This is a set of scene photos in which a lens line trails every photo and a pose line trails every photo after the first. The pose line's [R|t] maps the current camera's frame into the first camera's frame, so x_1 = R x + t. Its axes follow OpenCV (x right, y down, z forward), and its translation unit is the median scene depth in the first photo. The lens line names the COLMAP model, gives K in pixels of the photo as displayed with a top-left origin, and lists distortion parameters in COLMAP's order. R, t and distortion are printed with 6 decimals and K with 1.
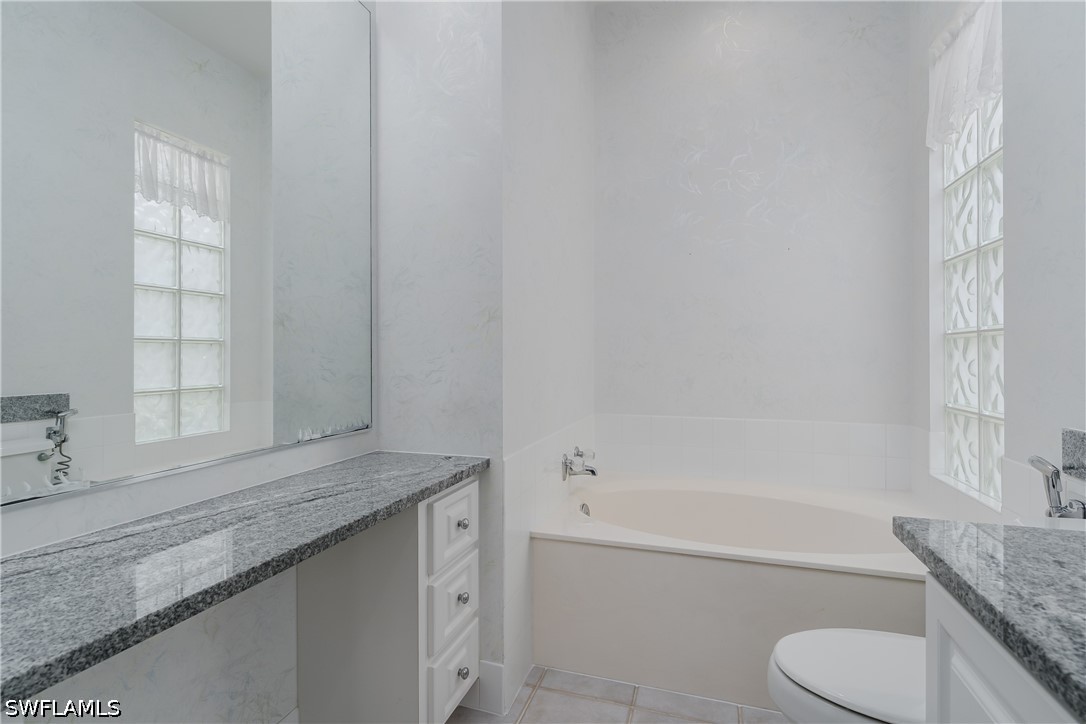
lens RADIAL K [[518.7, 0, 541.8], [0, 518.7, 356.6], [0, 0, 1]] dist [0.001524, -0.000174]
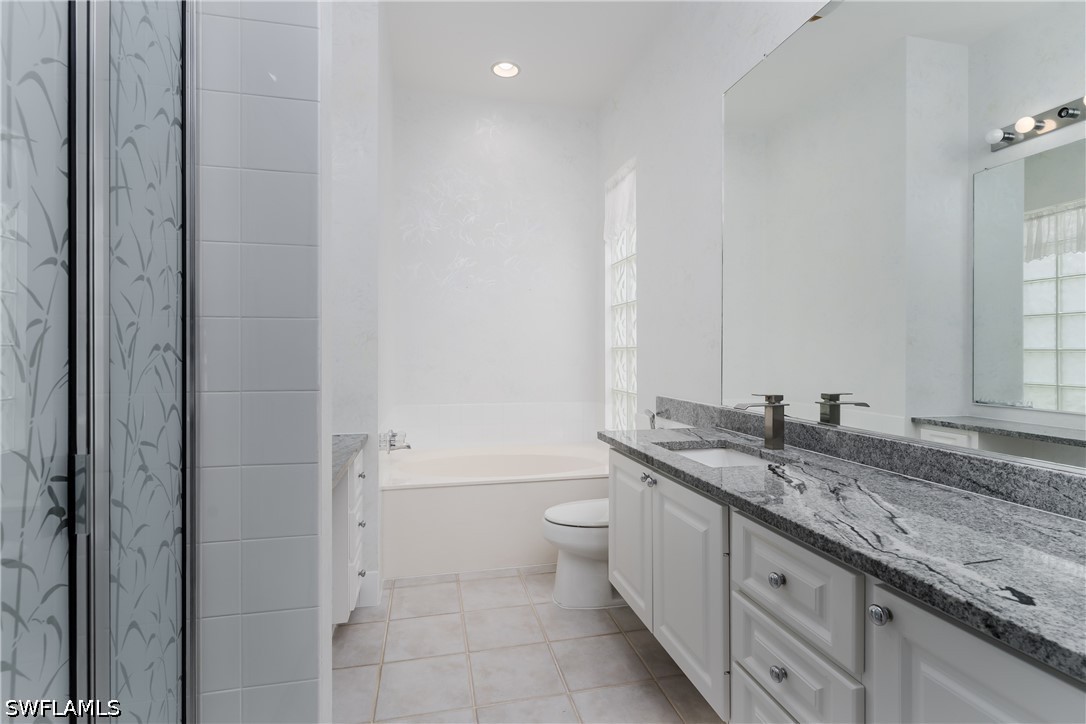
lens RADIAL K [[529.4, 0, 543.0], [0, 529.4, 362.0], [0, 0, 1]] dist [0.000372, 0.000125]
pose [[0.860694, -0.008599, 0.509049, -0.385934], [0.002126, 0.999909, 0.013297, -0.023576], [-0.509117, -0.010362, 0.860635, -0.483203]]
